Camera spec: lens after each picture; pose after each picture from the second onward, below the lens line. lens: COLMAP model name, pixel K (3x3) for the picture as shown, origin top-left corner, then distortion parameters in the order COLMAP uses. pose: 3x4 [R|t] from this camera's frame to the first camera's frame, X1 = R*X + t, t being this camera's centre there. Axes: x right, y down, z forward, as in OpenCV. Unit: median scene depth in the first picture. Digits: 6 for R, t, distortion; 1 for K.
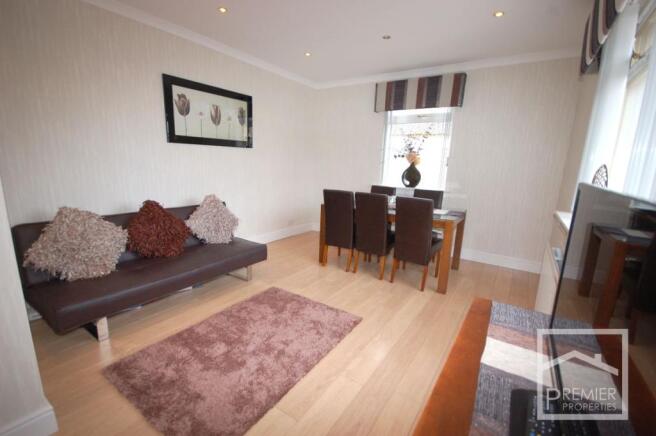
lens RADIAL K [[288.6, 0, 331.7], [0, 288.6, 219.2], [0, 0, 1]] dist [0.000657, 0.000096]
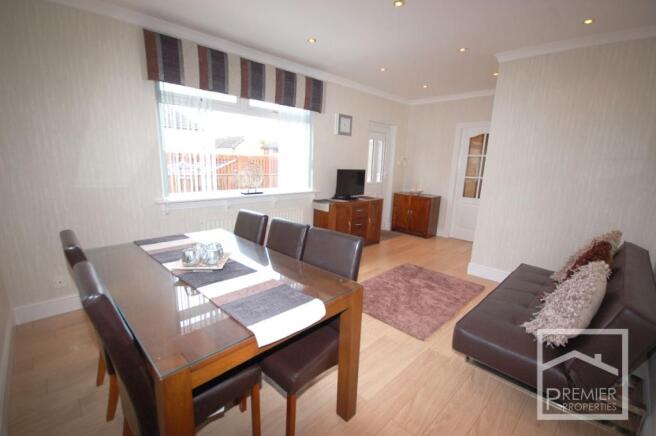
lens RADIAL K [[288.6, 0, 331.7], [0, 288.6, 219.2], [0, 0, 1]] dist [0.000657, 0.000096]
pose [[0.192690, -0.241696, 0.951028, -0.599210], [0.147494, 0.965313, 0.215443, -0.204796], [-0.970111, 0.098757, 0.221655, 0.672371]]
